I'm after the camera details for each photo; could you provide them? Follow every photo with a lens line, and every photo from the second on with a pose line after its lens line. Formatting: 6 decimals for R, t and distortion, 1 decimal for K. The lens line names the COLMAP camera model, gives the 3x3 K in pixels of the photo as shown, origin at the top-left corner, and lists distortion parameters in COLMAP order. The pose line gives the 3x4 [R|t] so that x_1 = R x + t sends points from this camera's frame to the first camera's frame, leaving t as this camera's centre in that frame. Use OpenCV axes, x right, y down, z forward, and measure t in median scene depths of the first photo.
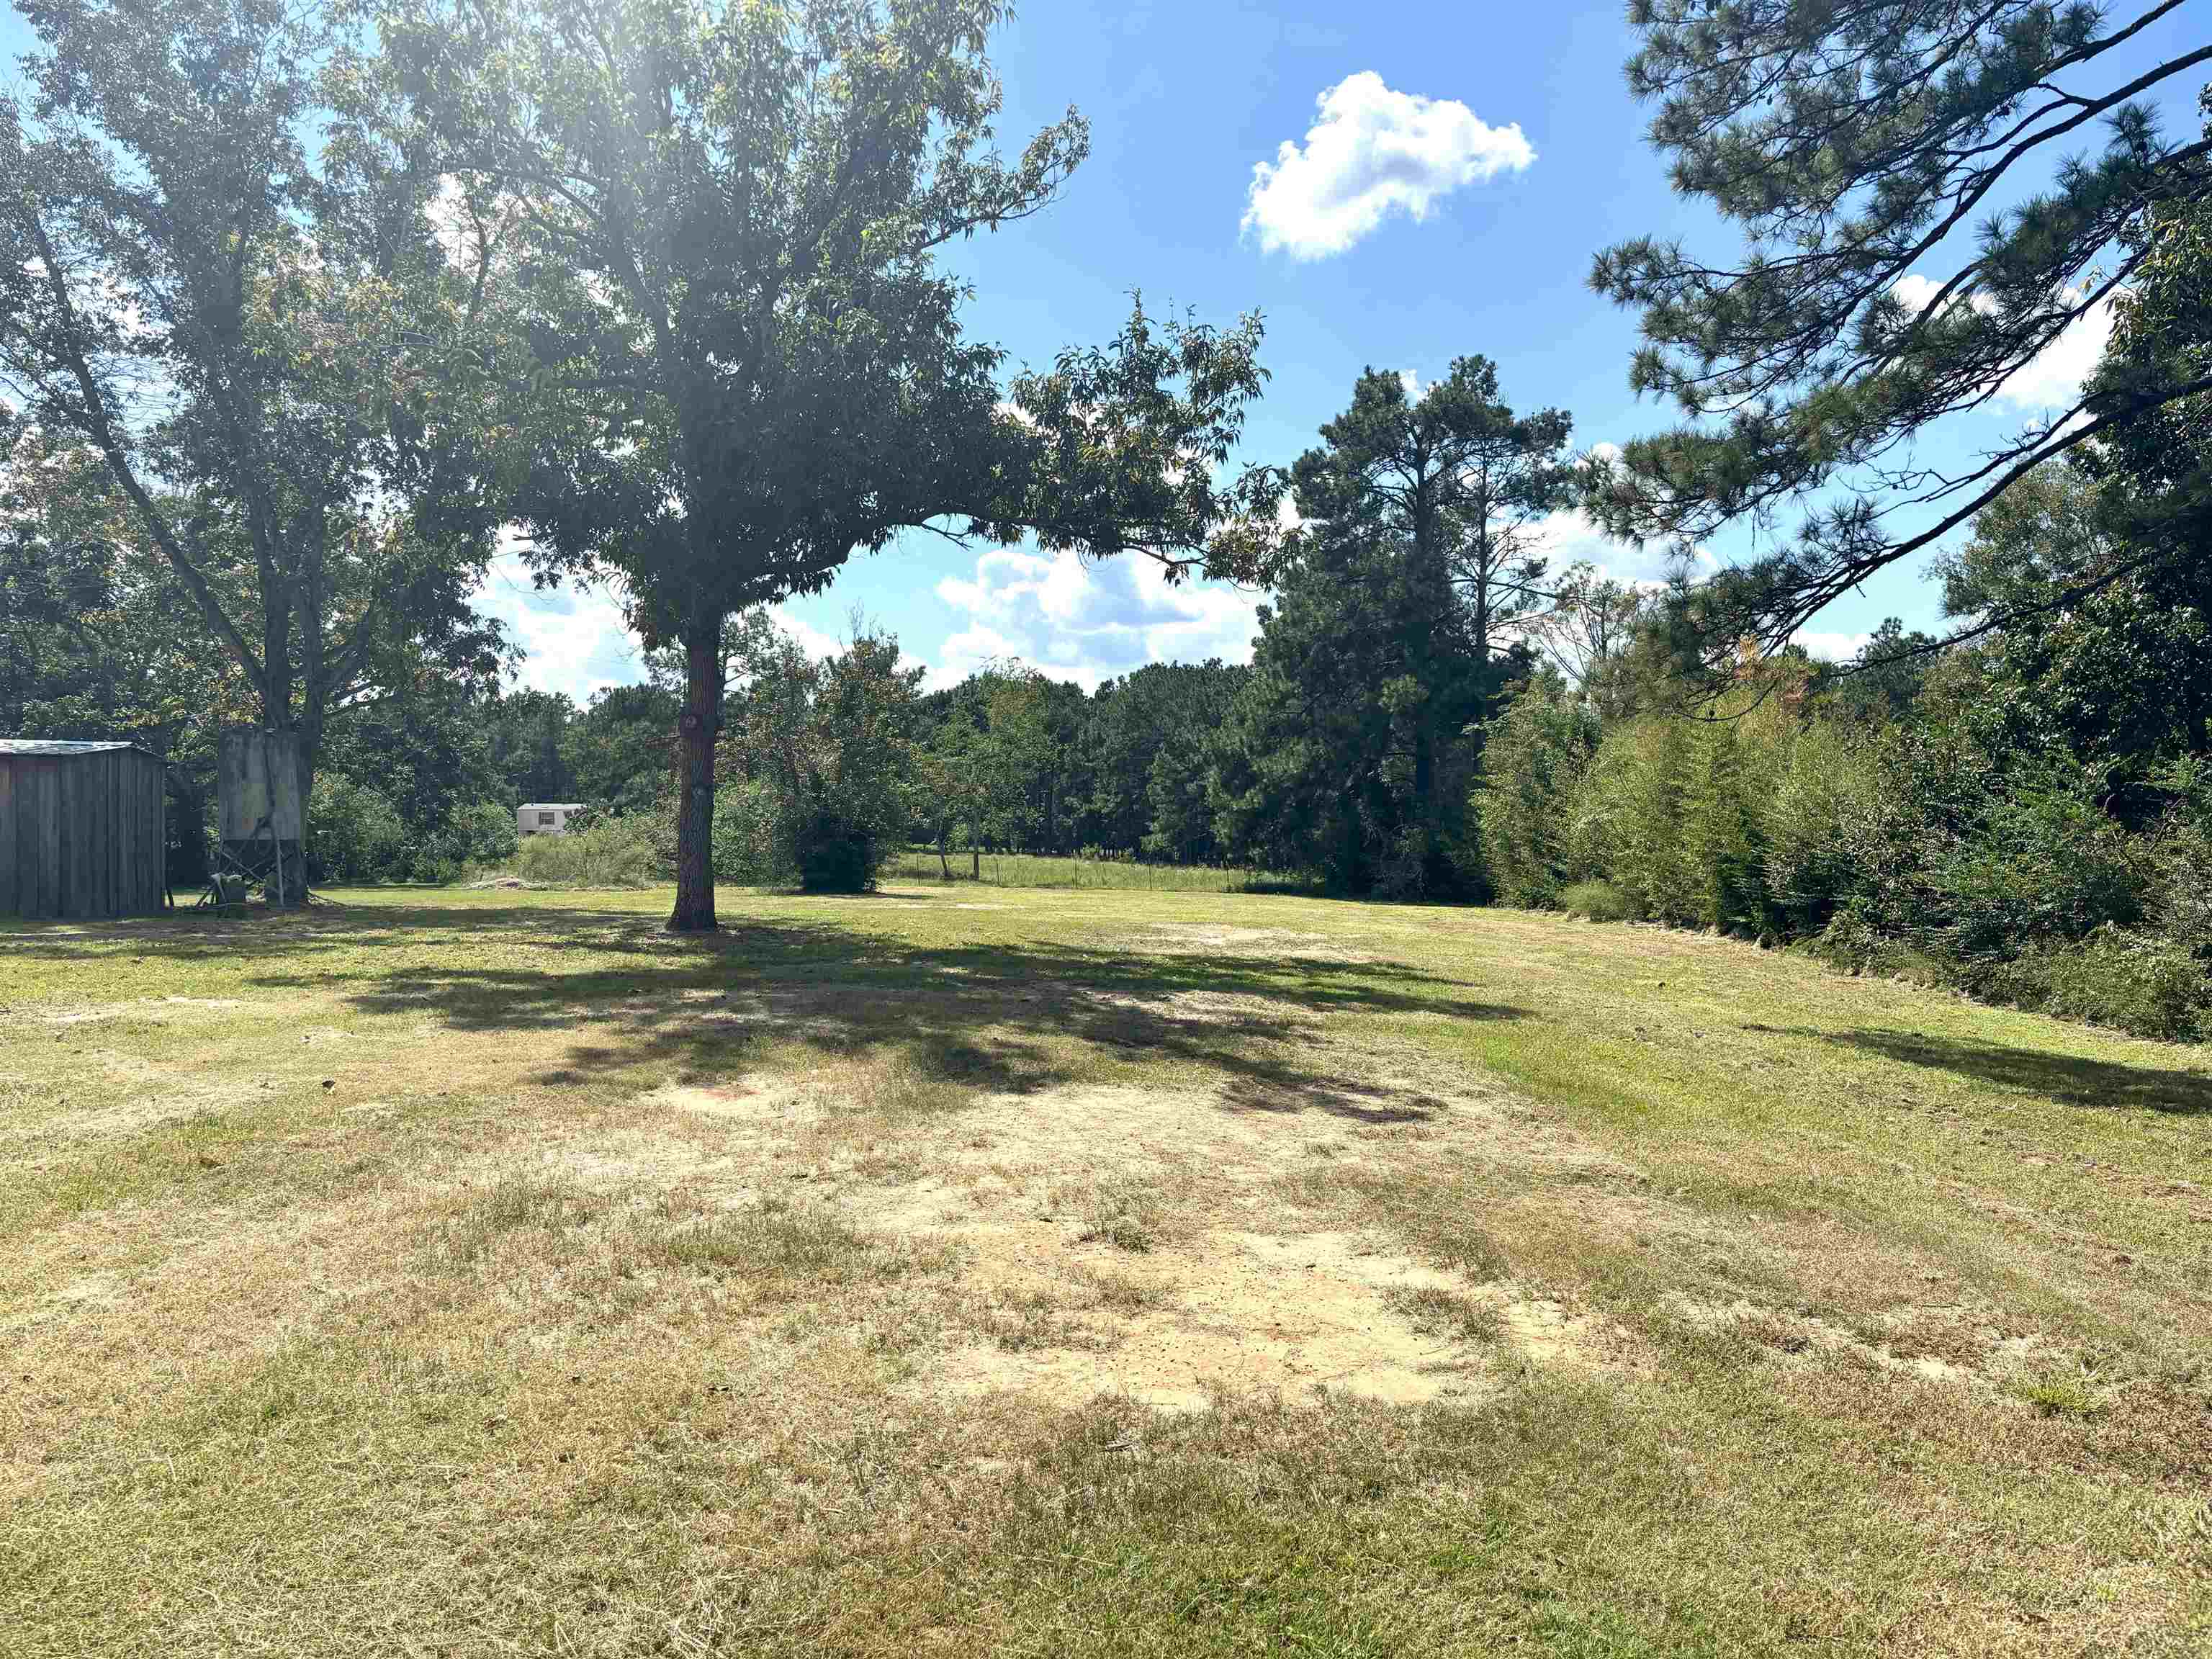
lens RADIAL K [[1655.4, 0, 1095.8], [0, 1655.4, 817.8], [0, 0, 1]] dist [0.056547, -0.060481]
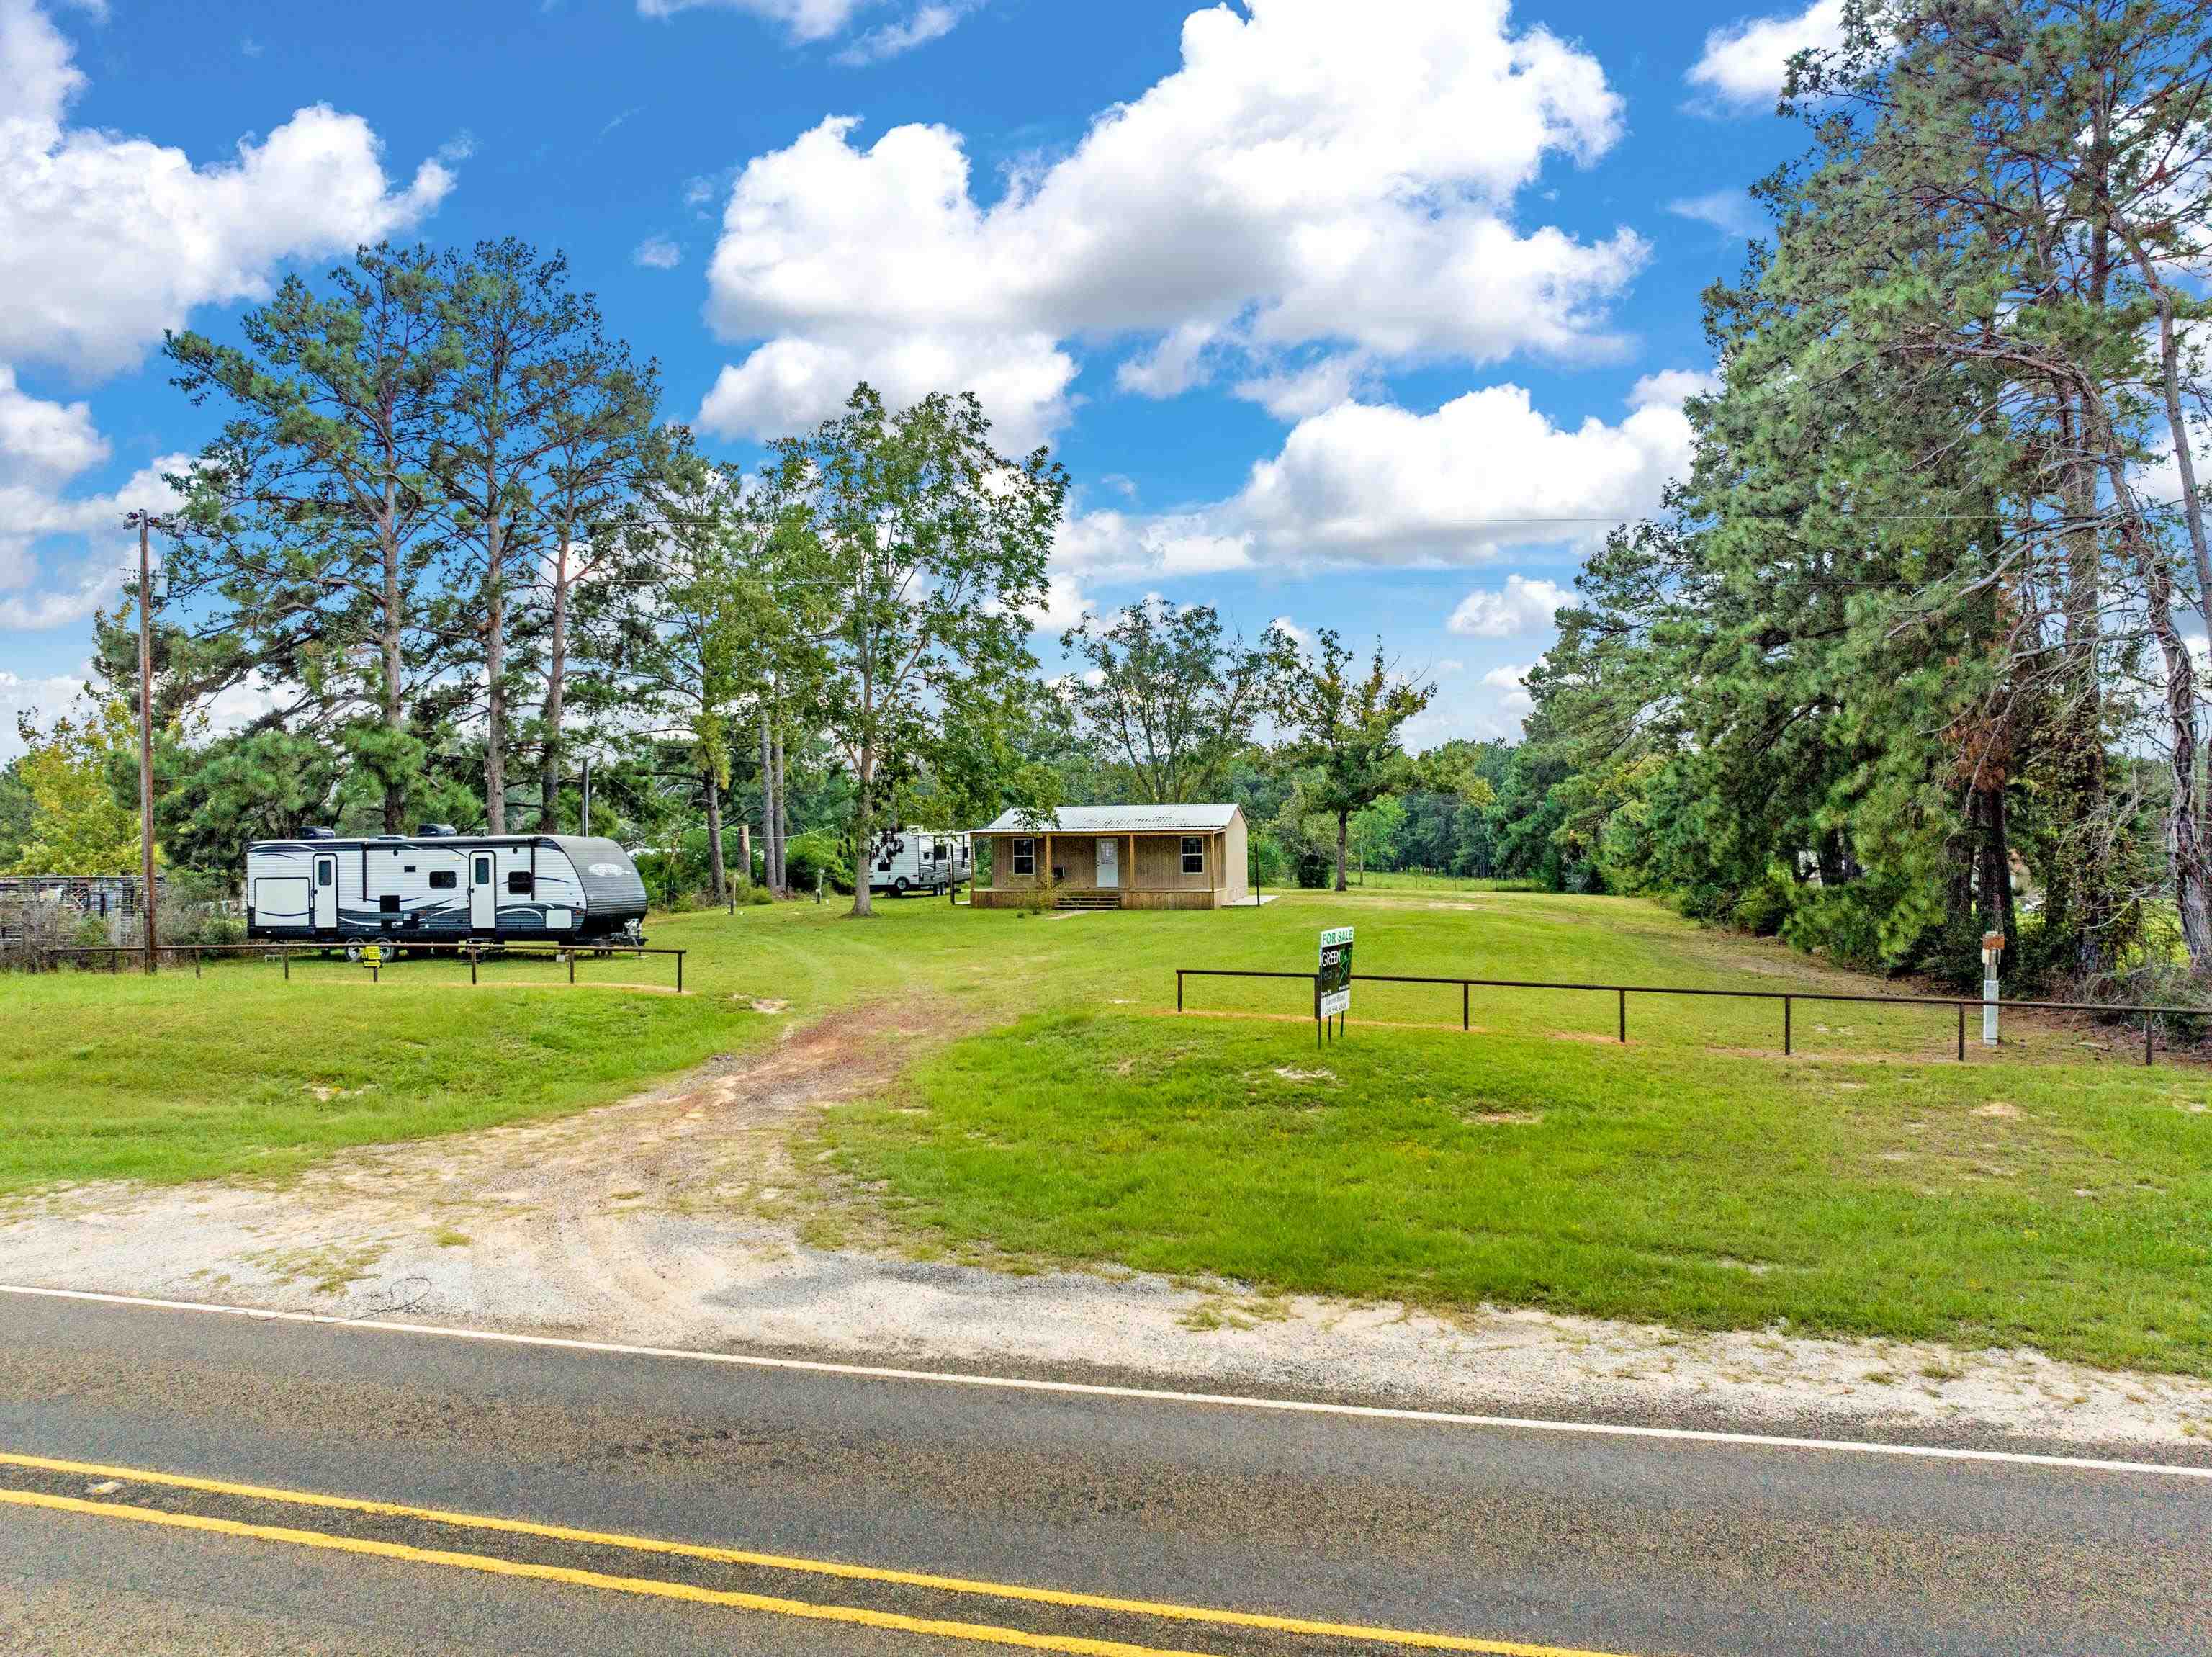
lens RADIAL K [[1564.7, 0, 1119.0], [0, 1564.7, 772.9], [0, 0, 1]] dist [-0.058736, 0.030343]
pose [[0.983651, -0.009115, -0.179856, -0.029066], [0.001942, 0.999197, -0.040018, -0.023902], [0.180076, 0.039015, 0.982879, -0.981113]]
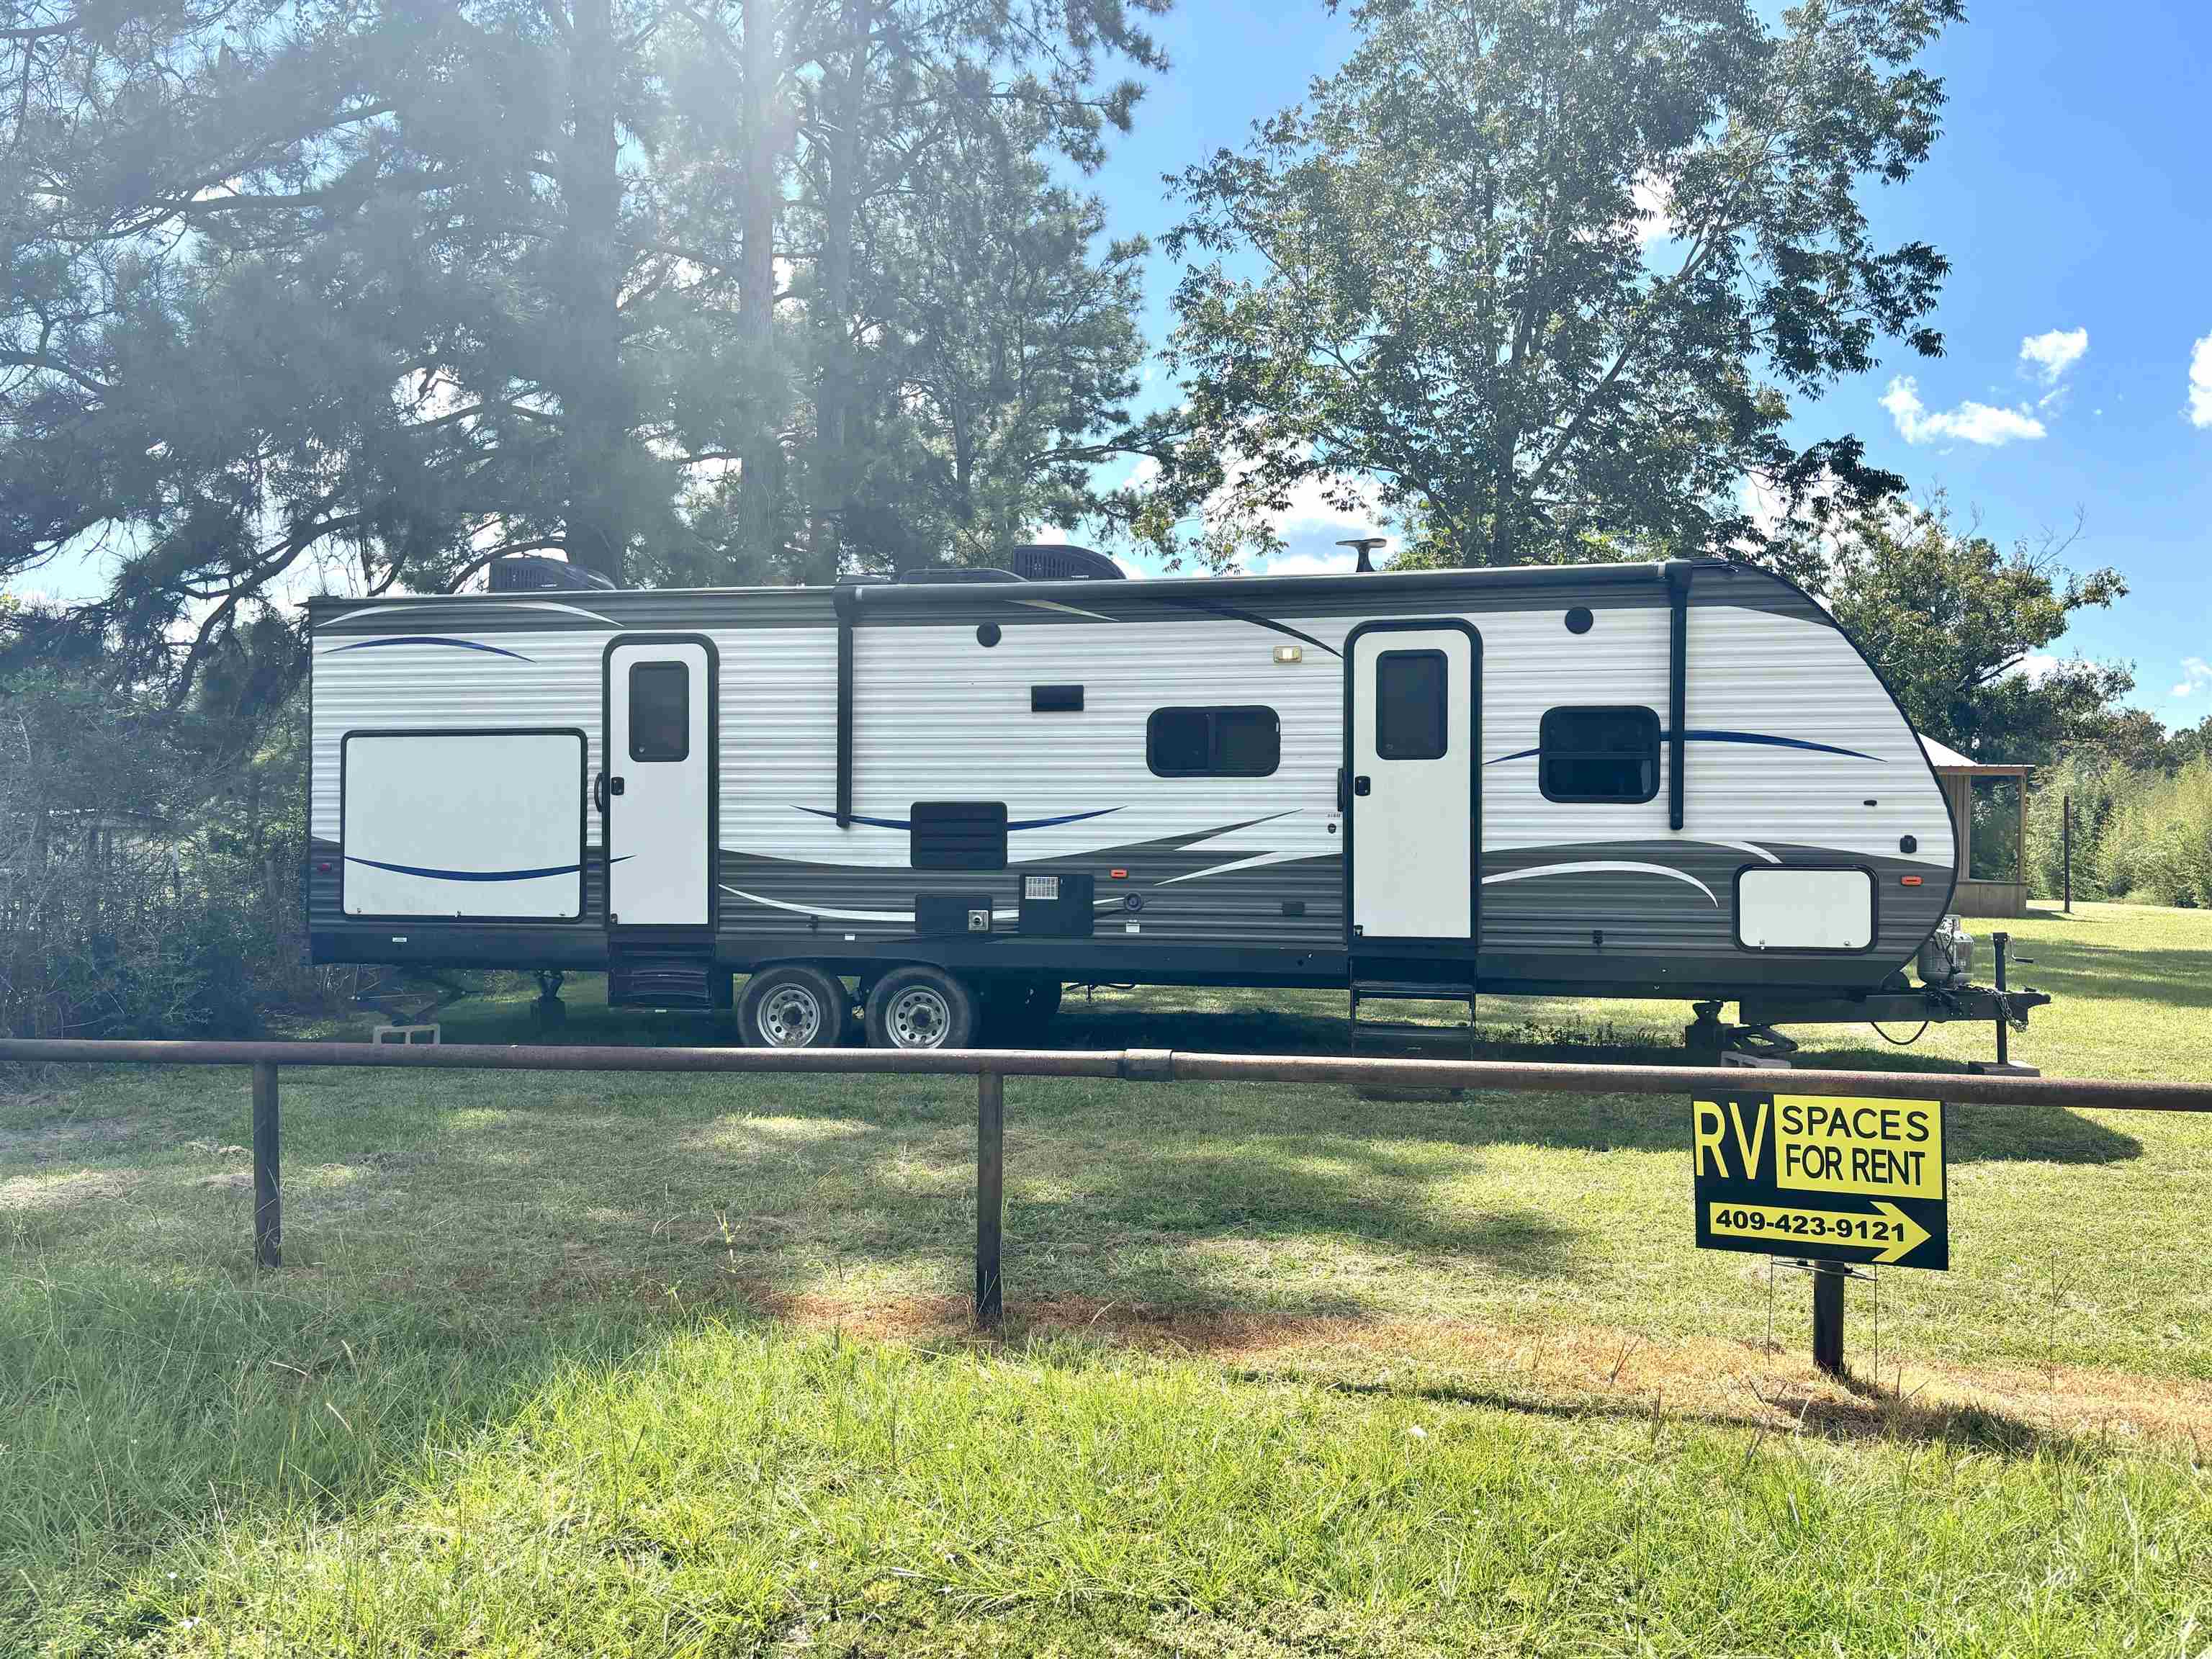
lens RADIAL K [[1655.4, 0, 1123.4], [0, 1655.4, 824.5], [0, 0, 1]] dist [0.056547, -0.060481]
pose [[0.994780, 0.023503, -0.099298, -0.398757], [-0.024297, 0.999682, -0.006794, 0.002970], [0.099107, 0.009171, 0.995035, -0.583508]]
